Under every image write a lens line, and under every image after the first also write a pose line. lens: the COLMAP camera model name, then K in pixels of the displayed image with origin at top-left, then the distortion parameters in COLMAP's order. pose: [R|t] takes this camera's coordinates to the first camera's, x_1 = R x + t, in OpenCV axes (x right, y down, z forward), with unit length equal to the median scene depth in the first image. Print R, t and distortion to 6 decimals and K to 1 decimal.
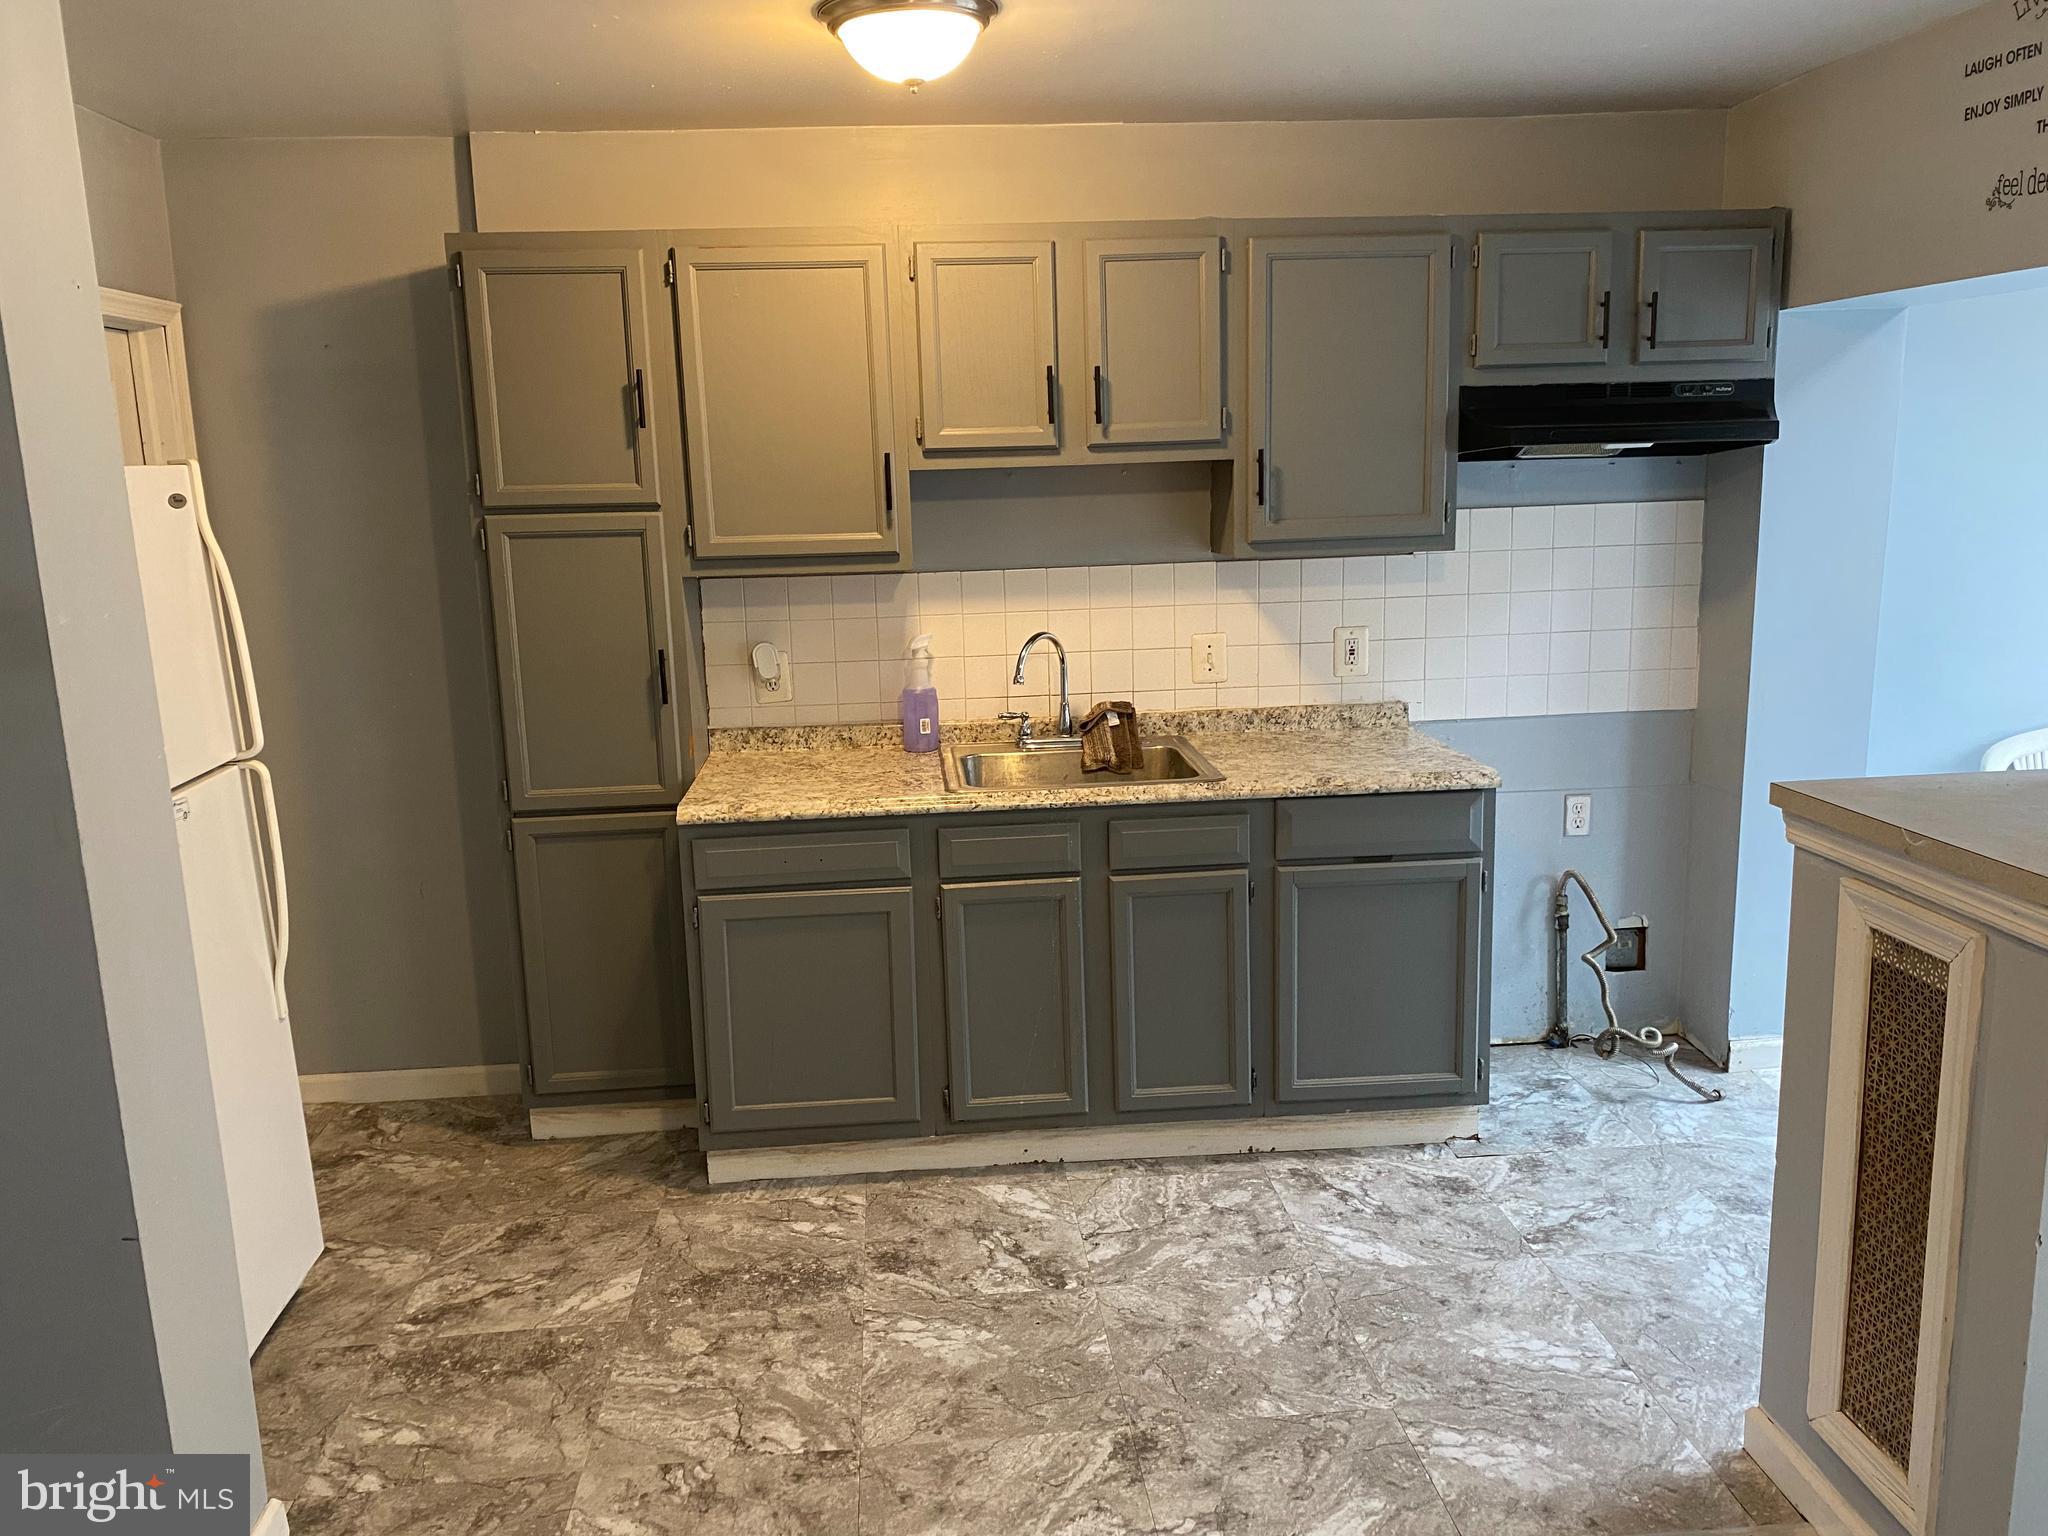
lens RADIAL K [[1563.6, 0, 1025.3], [0, 1563.6, 774.6], [0, 0, 1]] dist [0.031953, -0.046651]
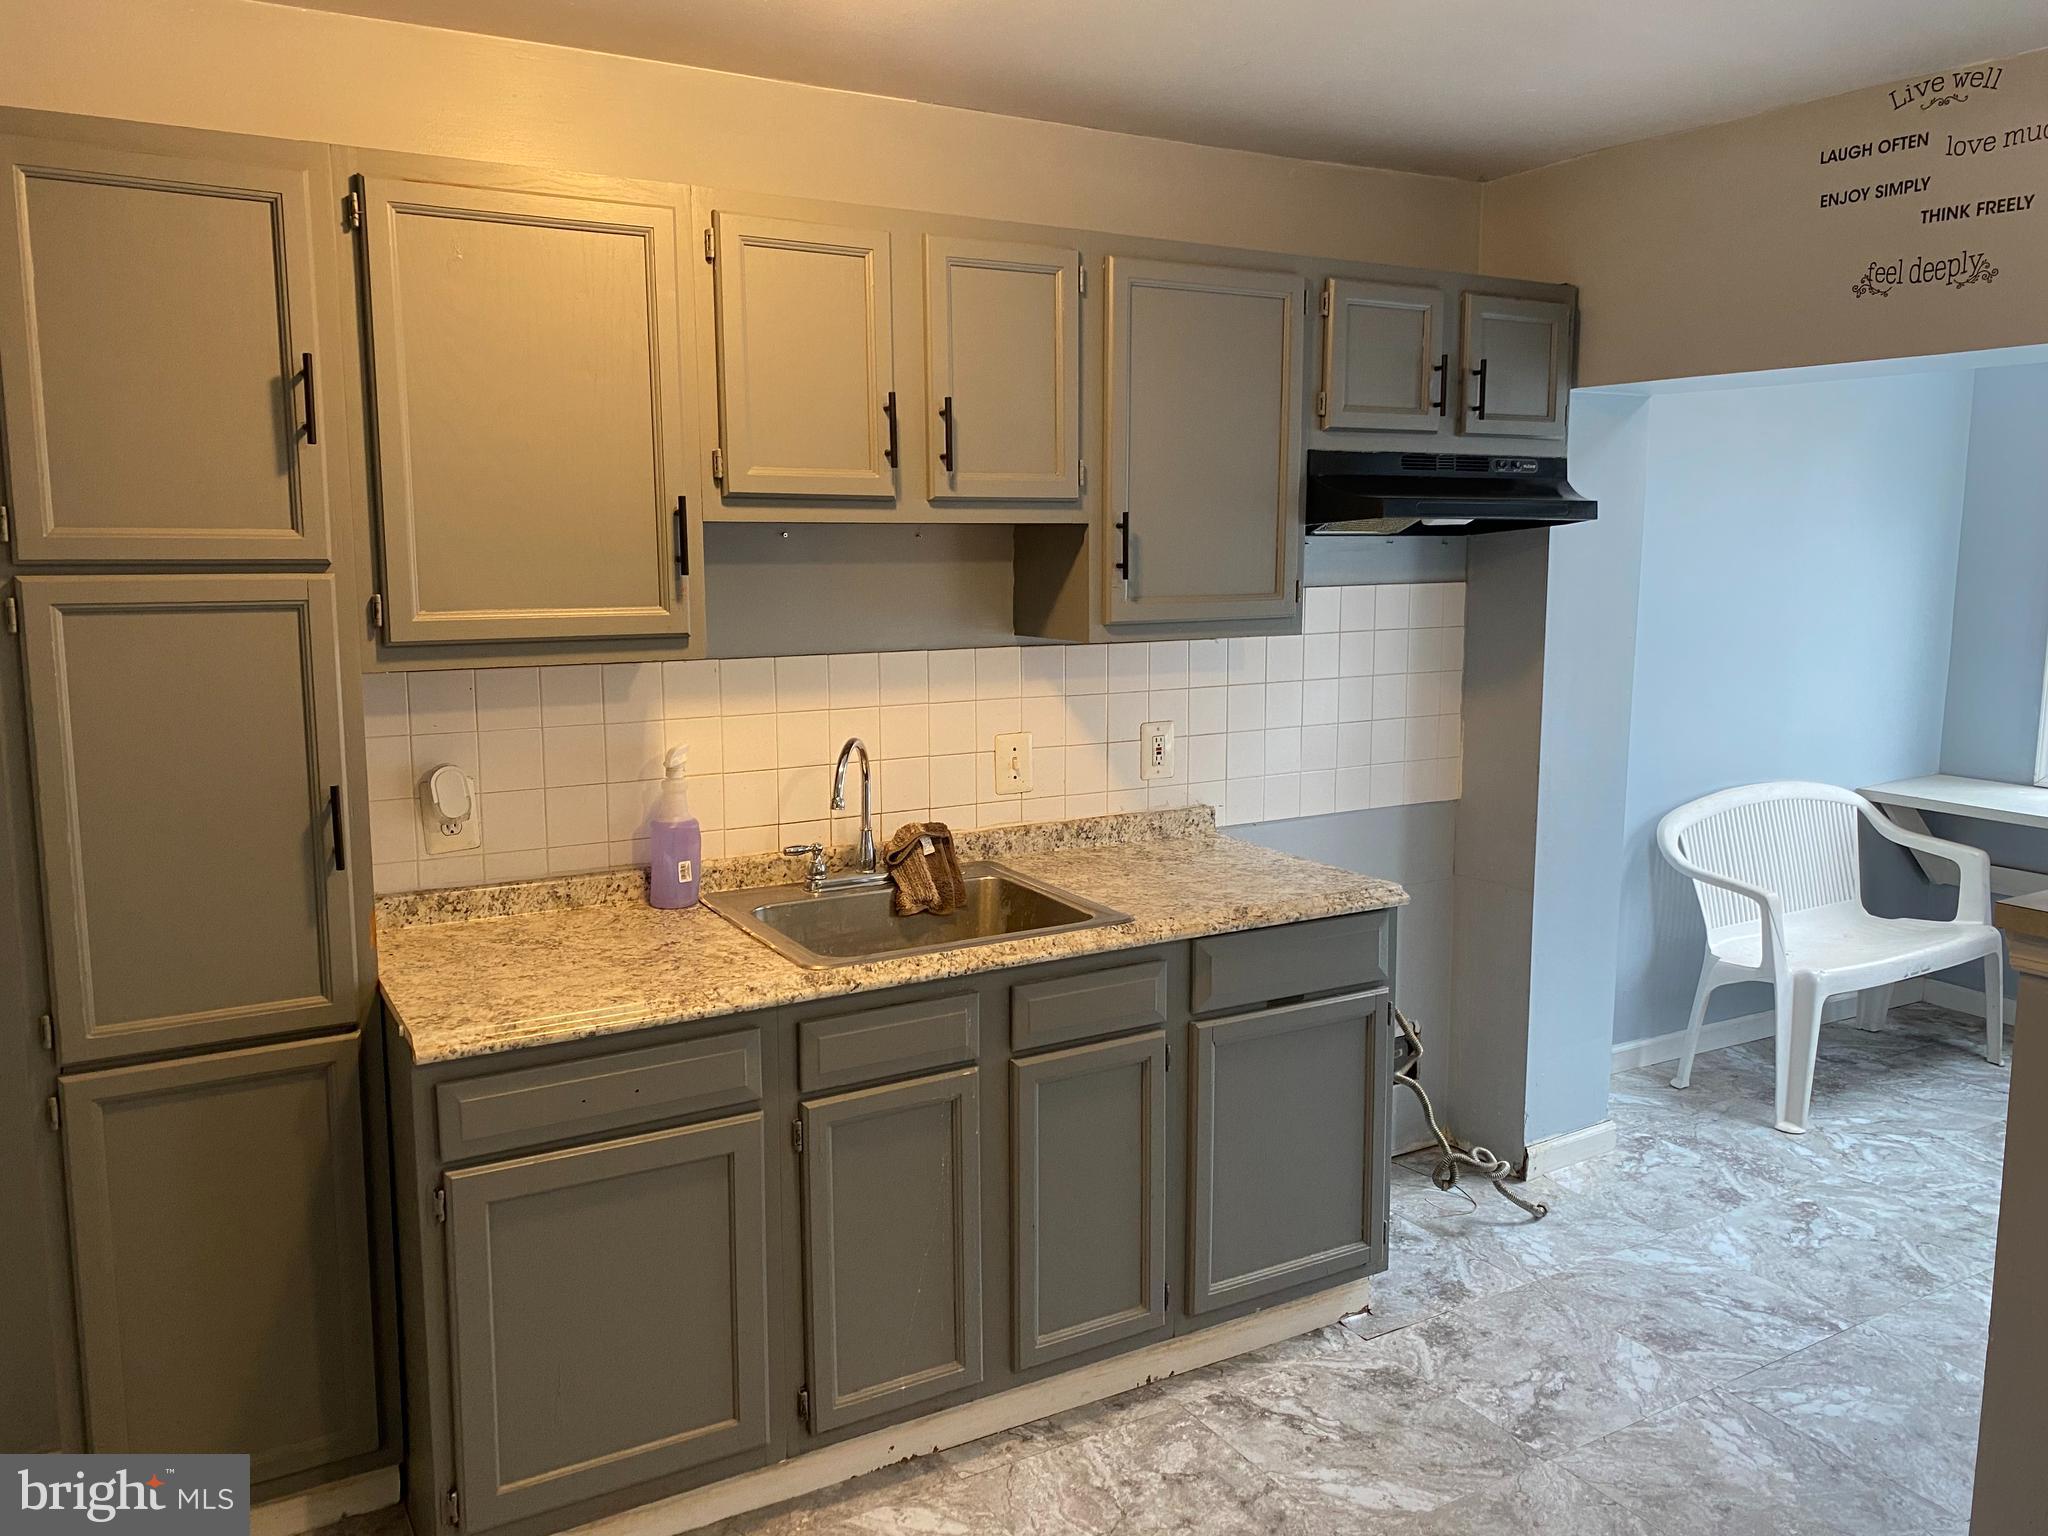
lens RADIAL K [[1563.6, 0, 1029.9], [0, 1563.6, 750.9], [0, 0, 1]] dist [0.031953, -0.046651]
pose [[0.898201, -0.032378, 0.438391, -0.258044], [0.060128, 0.996959, -0.049563, -0.045004], [-0.435453, 0.070878, 0.897417, 0.296010]]
